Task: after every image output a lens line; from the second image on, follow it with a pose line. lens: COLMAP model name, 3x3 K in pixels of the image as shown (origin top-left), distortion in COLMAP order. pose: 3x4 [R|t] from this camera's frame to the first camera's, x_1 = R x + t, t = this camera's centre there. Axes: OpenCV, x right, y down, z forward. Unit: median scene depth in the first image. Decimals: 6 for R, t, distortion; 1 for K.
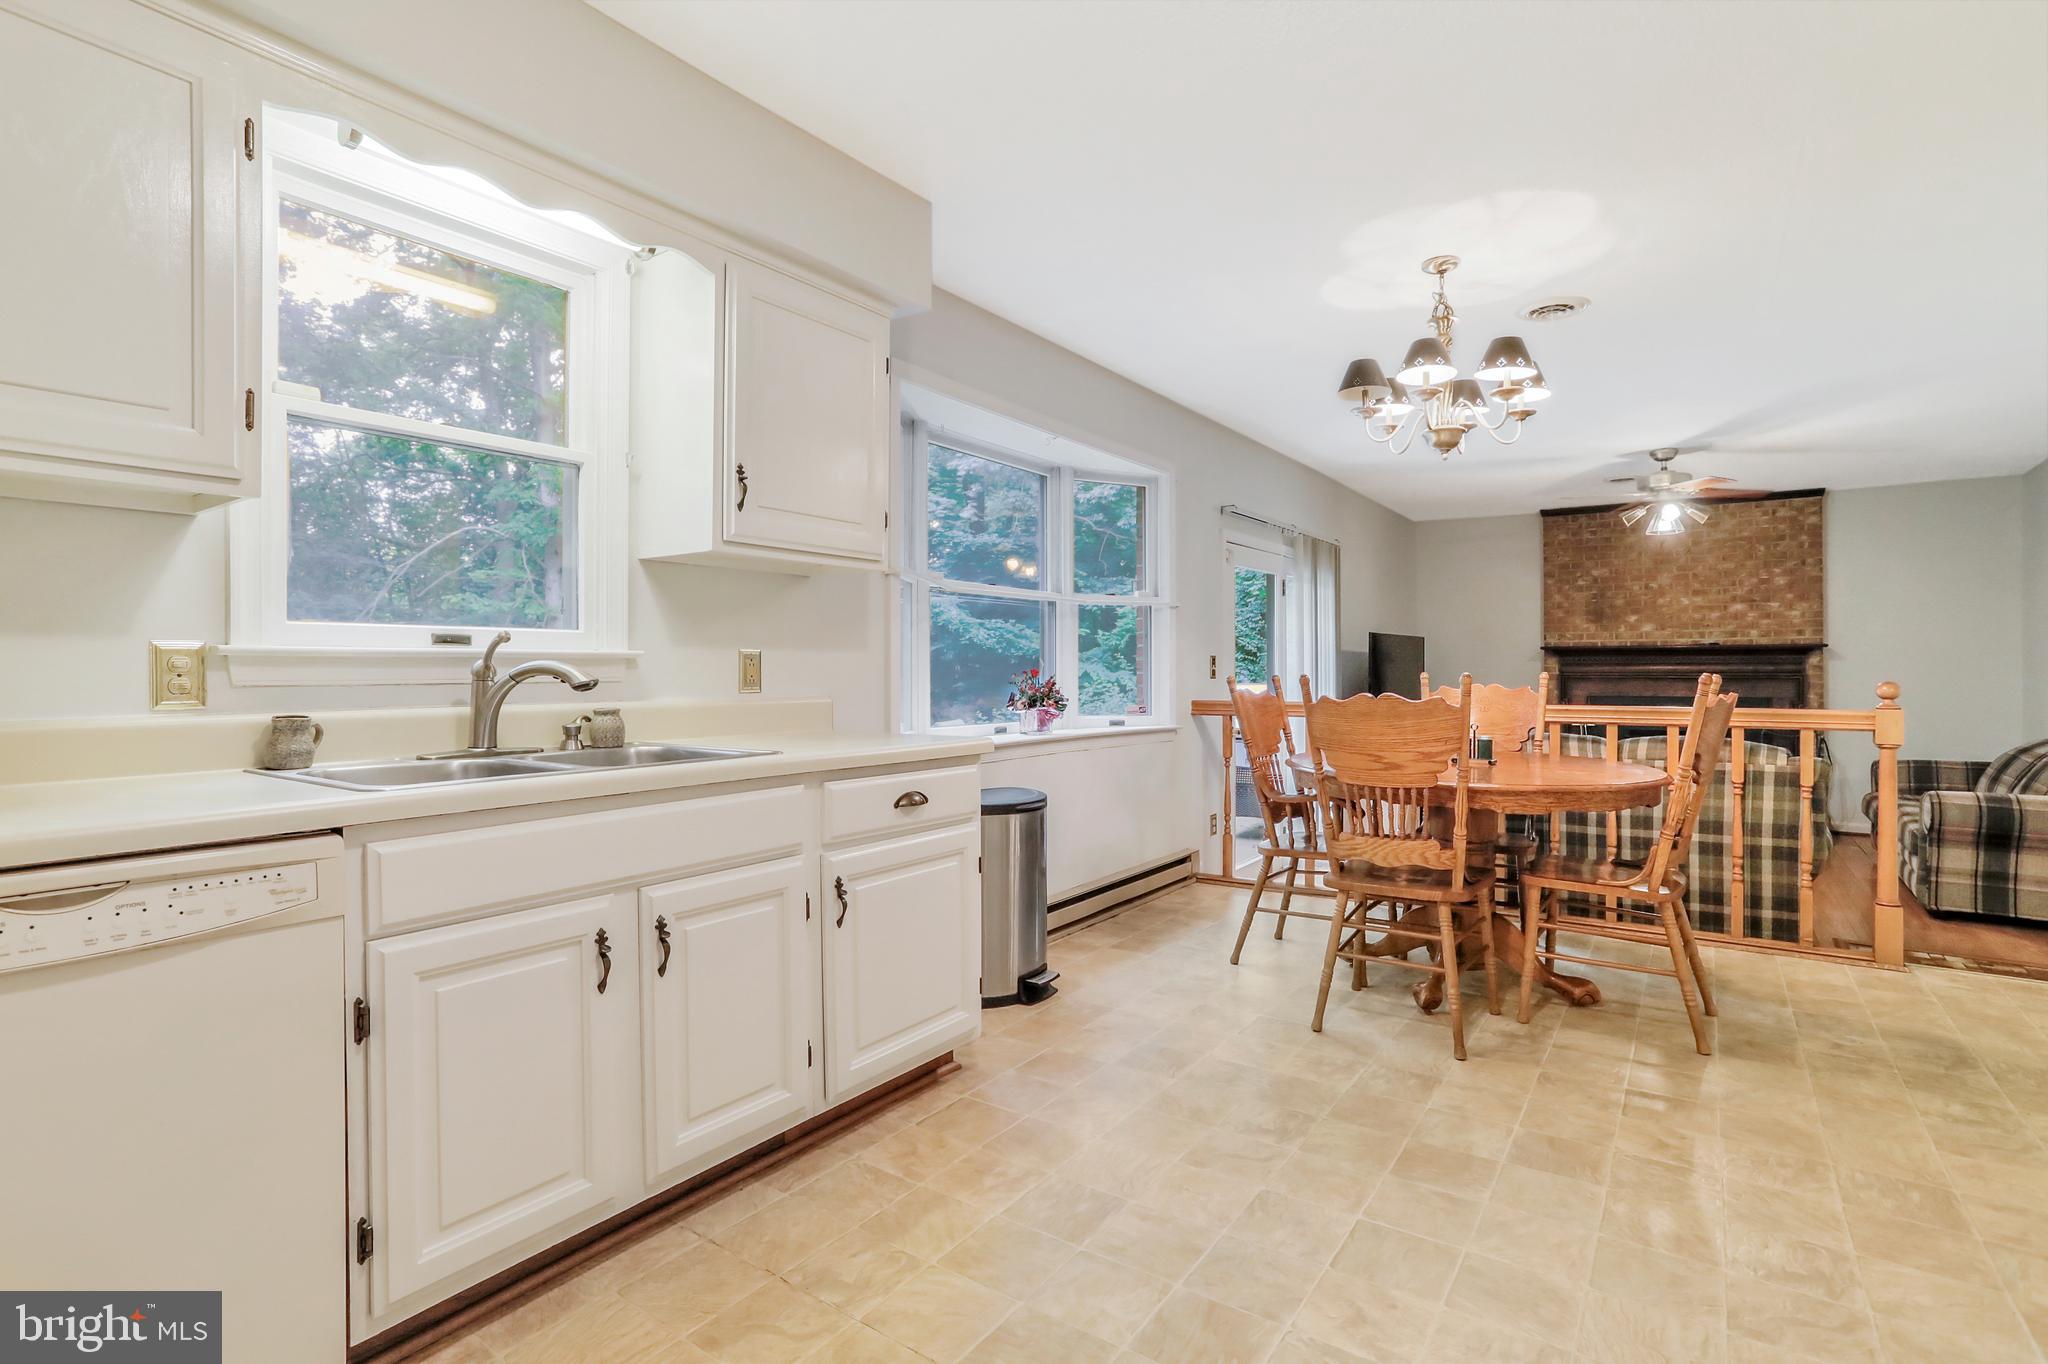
lens RADIAL K [[989.0, 0, 1009.4], [0, 989.0, 678.6], [0, 0, 1]] dist [-0.026369, 0.014573]
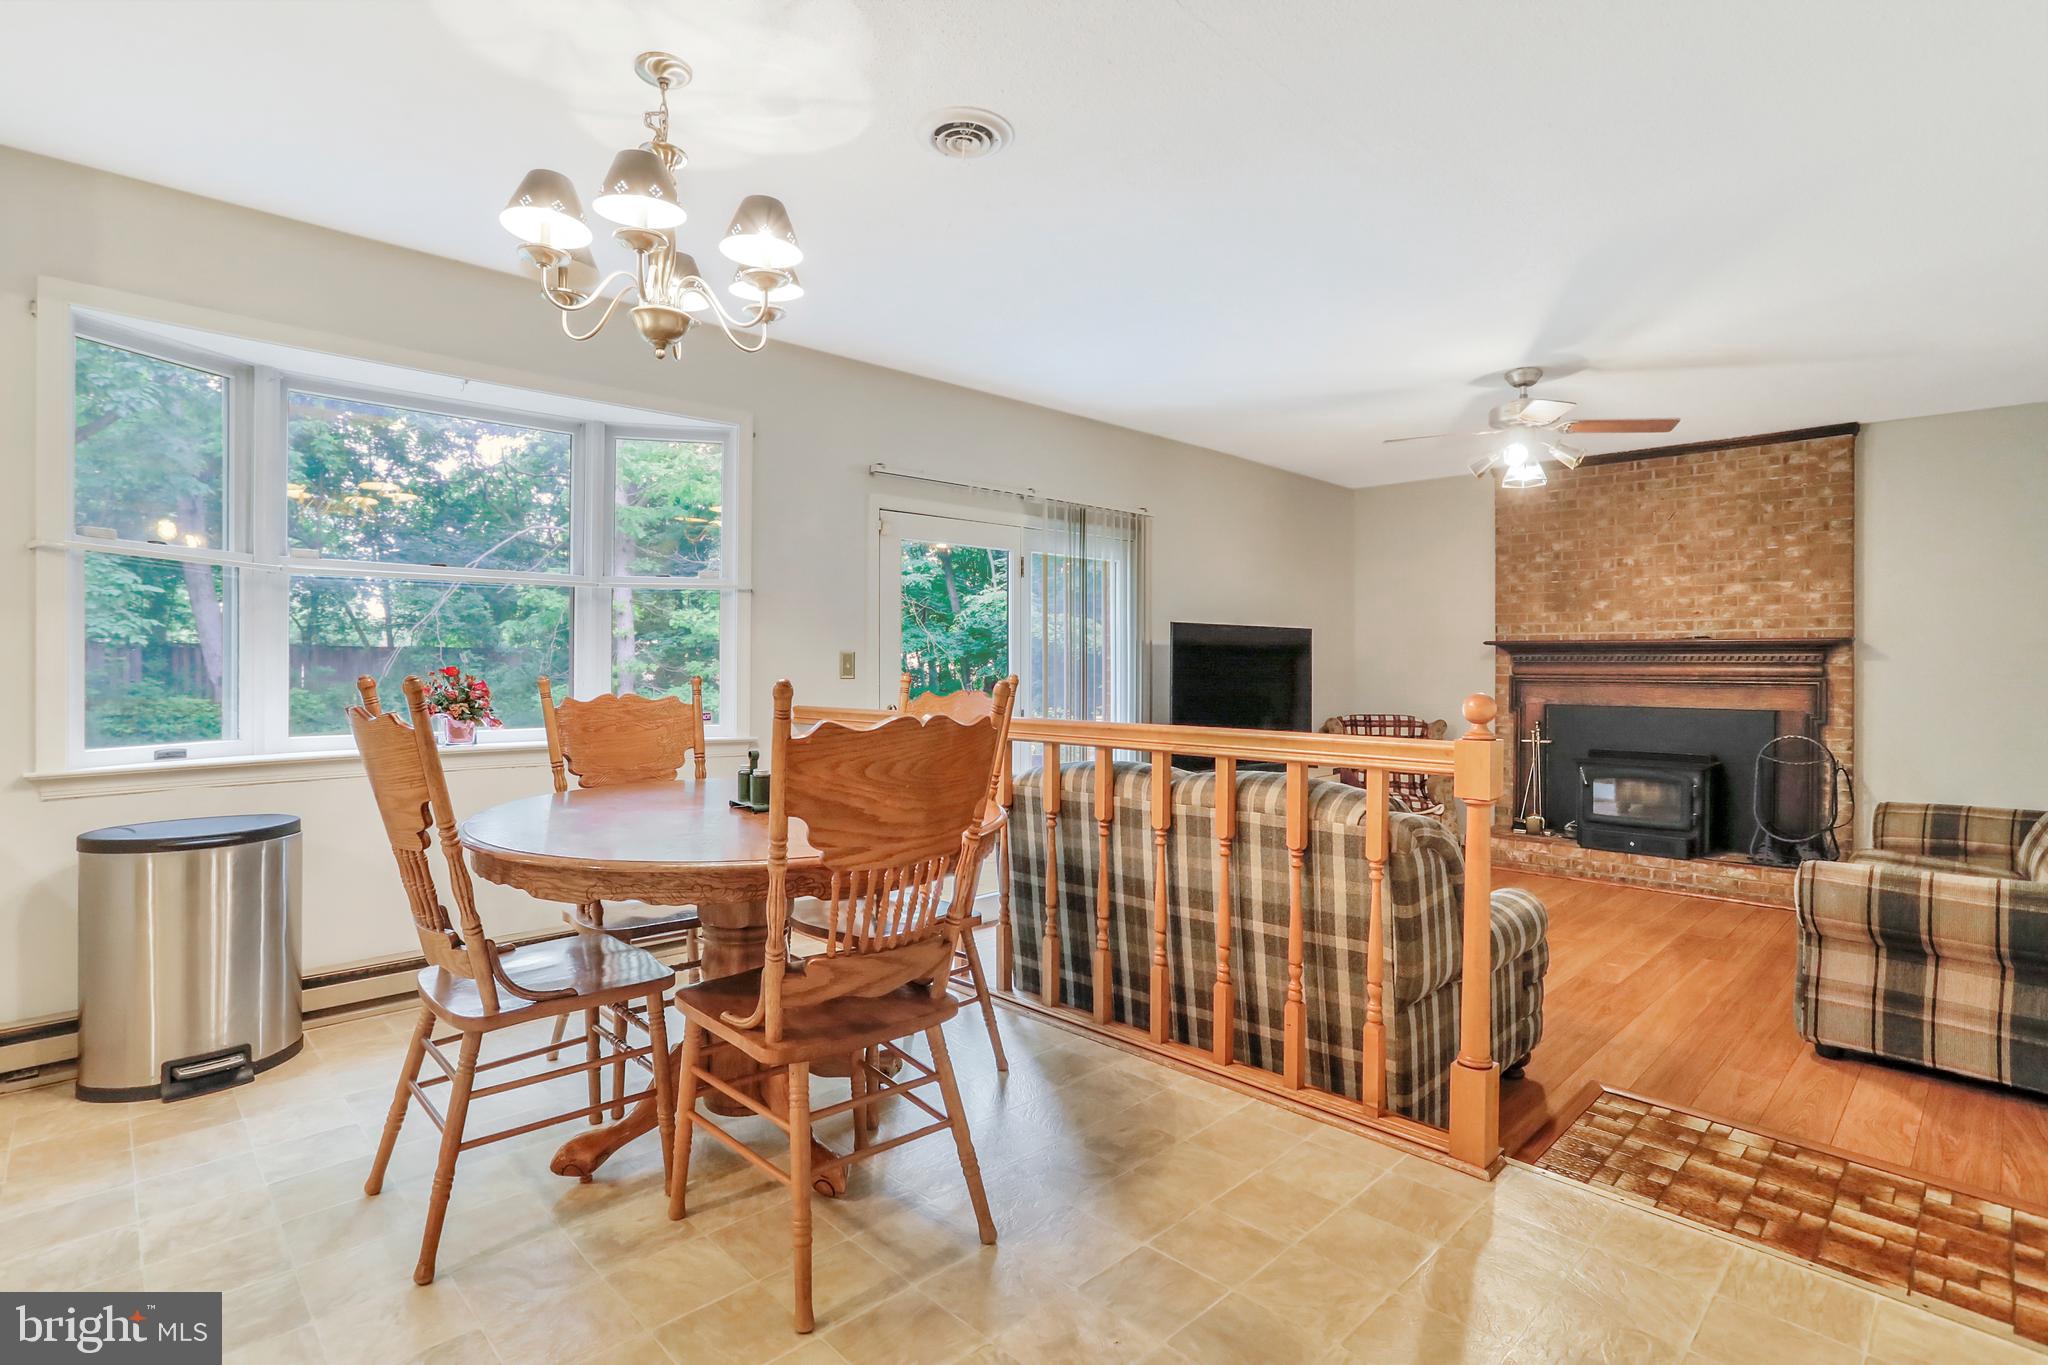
lens RADIAL K [[989.0, 0, 1019.3], [0, 989.0, 676.5], [0, 0, 1]] dist [-0.026369, 0.014573]
pose [[0.982582, 0.007711, -0.185671, 0.352801], [-0.007311, 0.999969, 0.002843, -0.003890], [0.185687, -0.001436, 0.982608, 0.168310]]
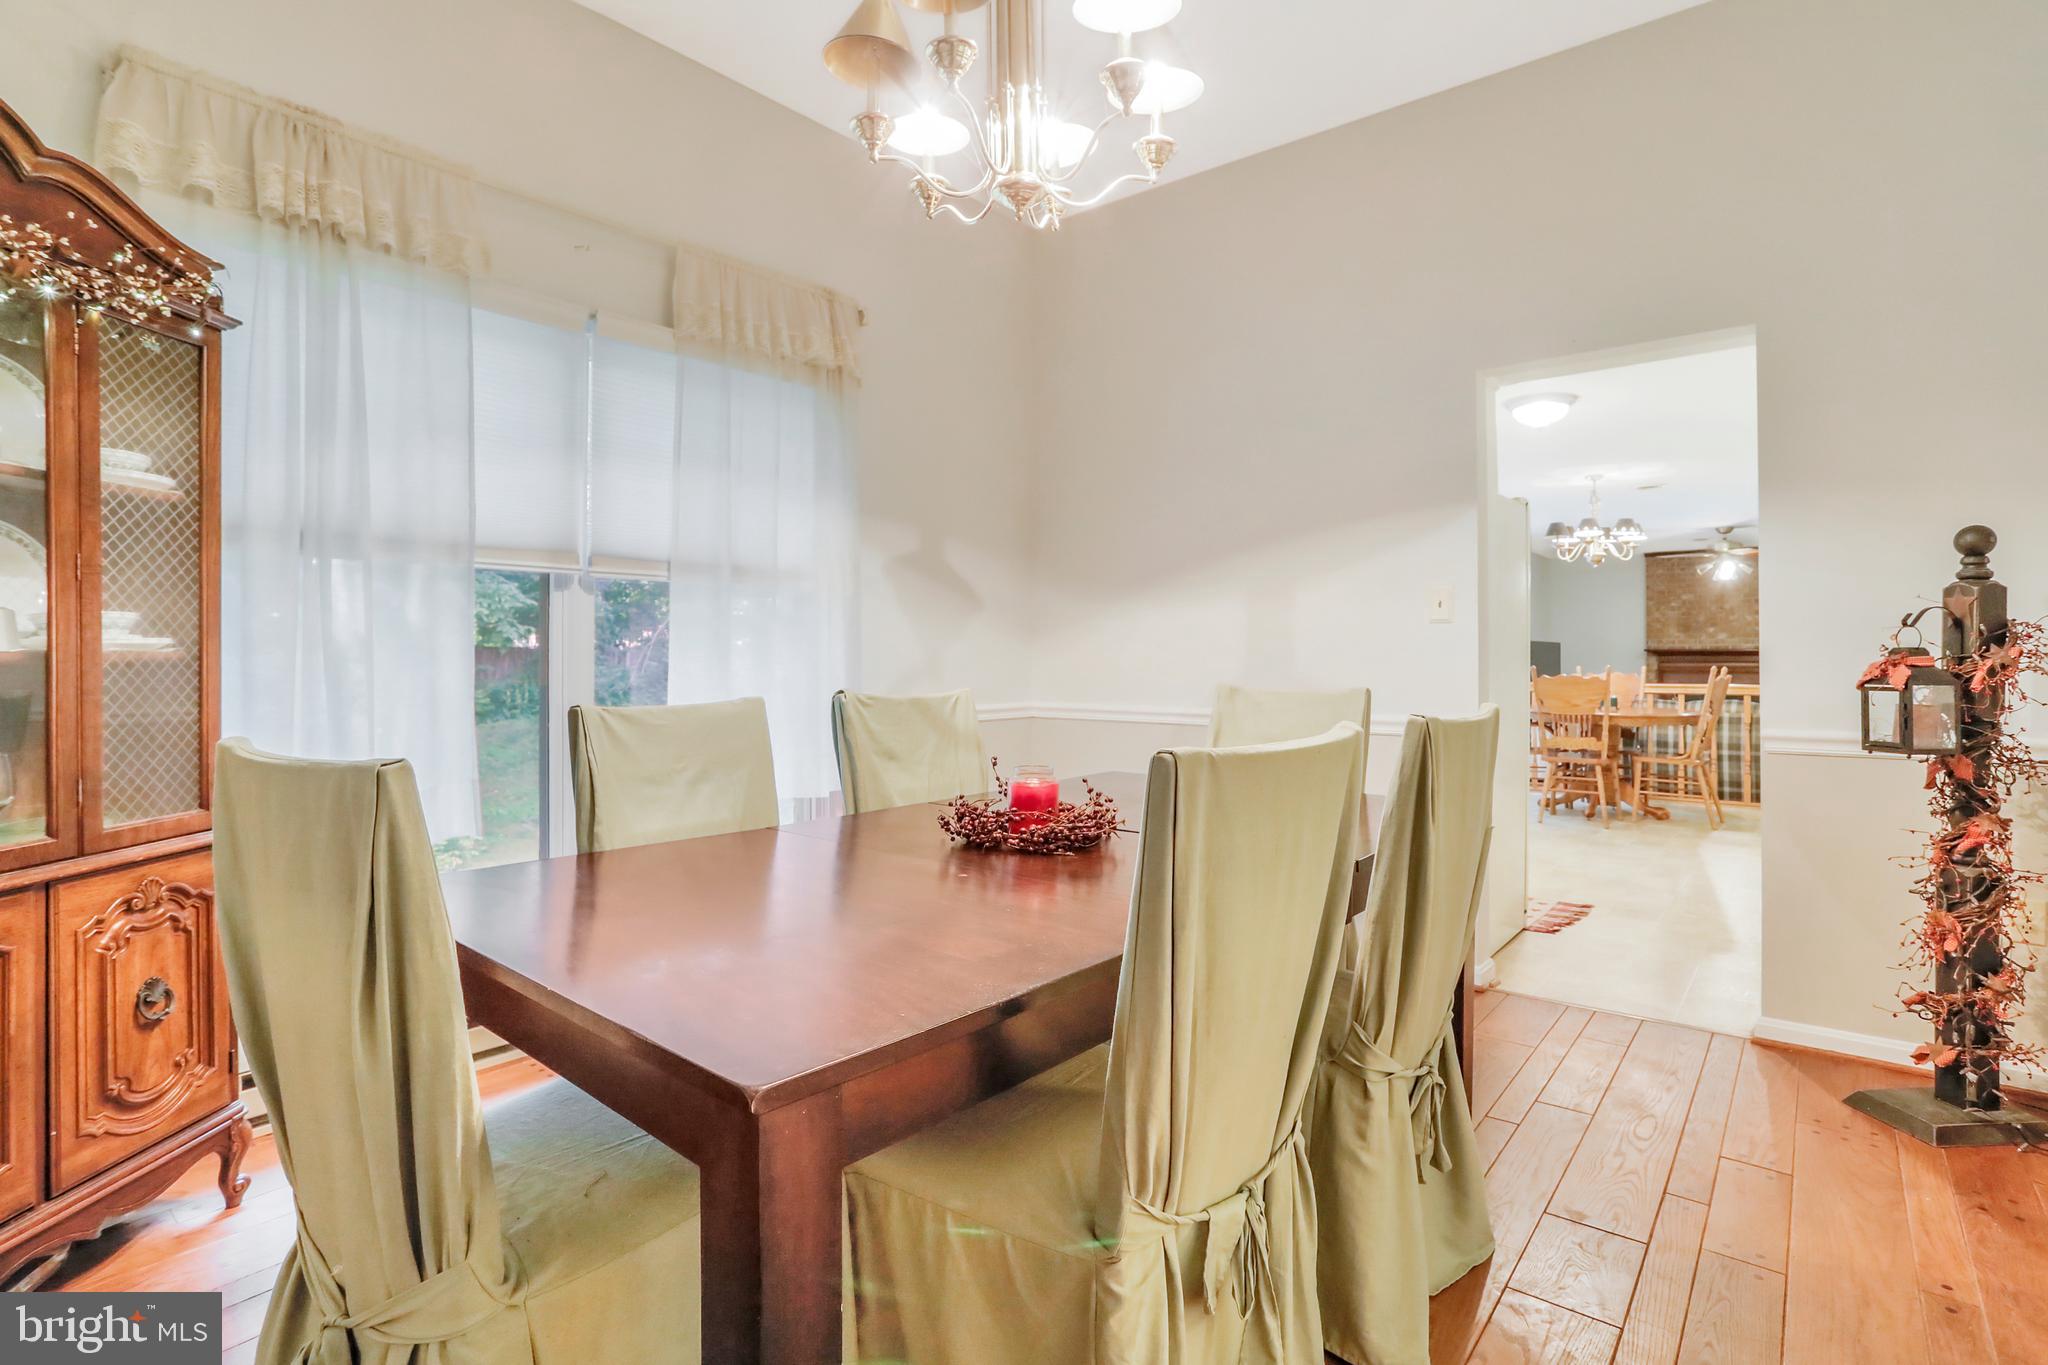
lens RADIAL K [[989.0, 0, 1010.8], [0, 989.0, 664.3], [0, 0, 1]] dist [-0.026369, 0.014573]
pose [[0.996739, 0.004024, -0.080592, -0.288993], [-0.004673, 0.999958, -0.007866, 0.005704], [0.080557, 0.008217, 0.996716, -0.545904]]
